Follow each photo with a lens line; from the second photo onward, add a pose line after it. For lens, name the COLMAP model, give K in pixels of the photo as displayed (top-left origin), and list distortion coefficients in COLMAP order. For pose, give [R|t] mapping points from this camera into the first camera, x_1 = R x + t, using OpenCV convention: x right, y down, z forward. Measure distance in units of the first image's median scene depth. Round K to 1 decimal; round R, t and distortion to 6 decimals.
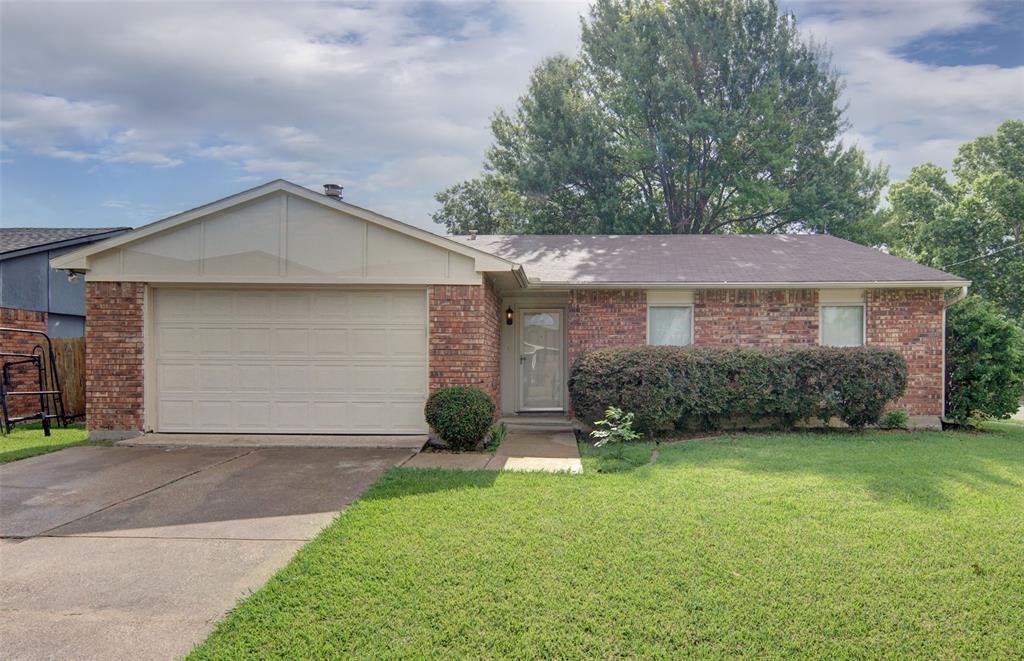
lens RADIAL K [[707.8, 0, 512.0], [0, 707.8, 330.5], [0, 0, 1]] dist [-0.012855, -0.002735]
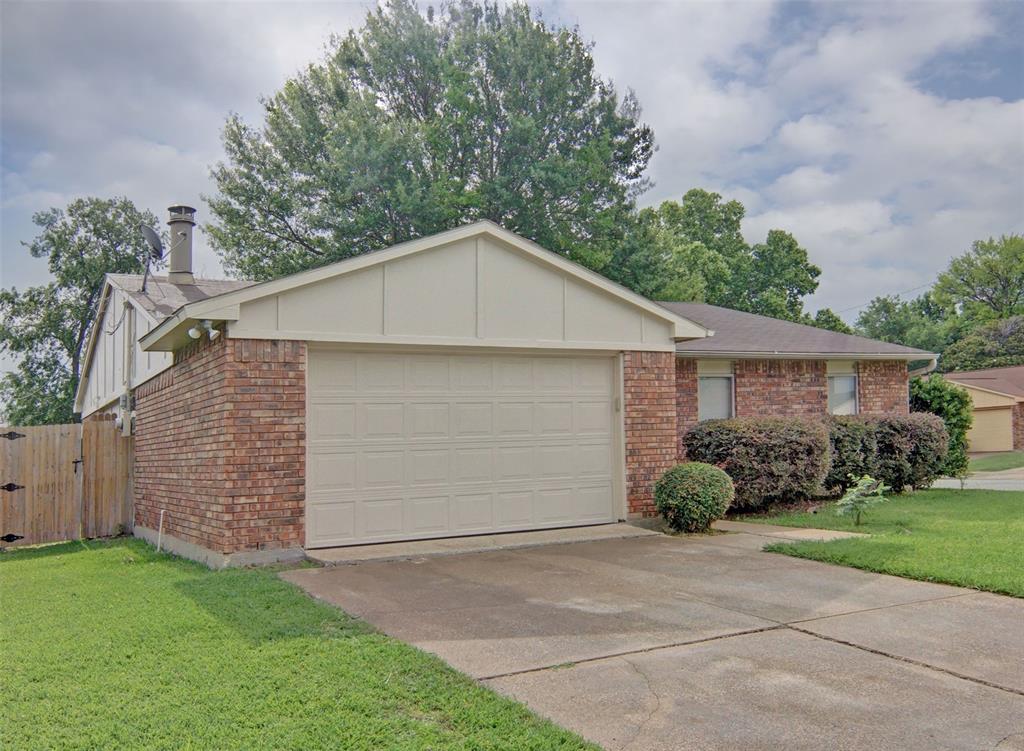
lens RADIAL K [[923.0, 0, 512.0], [0, 923.0, 375.5], [0, 0, 1]] dist [0.002292, 0.001104]
pose [[0.871469, 0.002177, 0.490446, -0.803400], [0.017347, 0.999228, -0.035259, 0.004470], [-0.490144, 0.039235, 0.870758, 0.068485]]
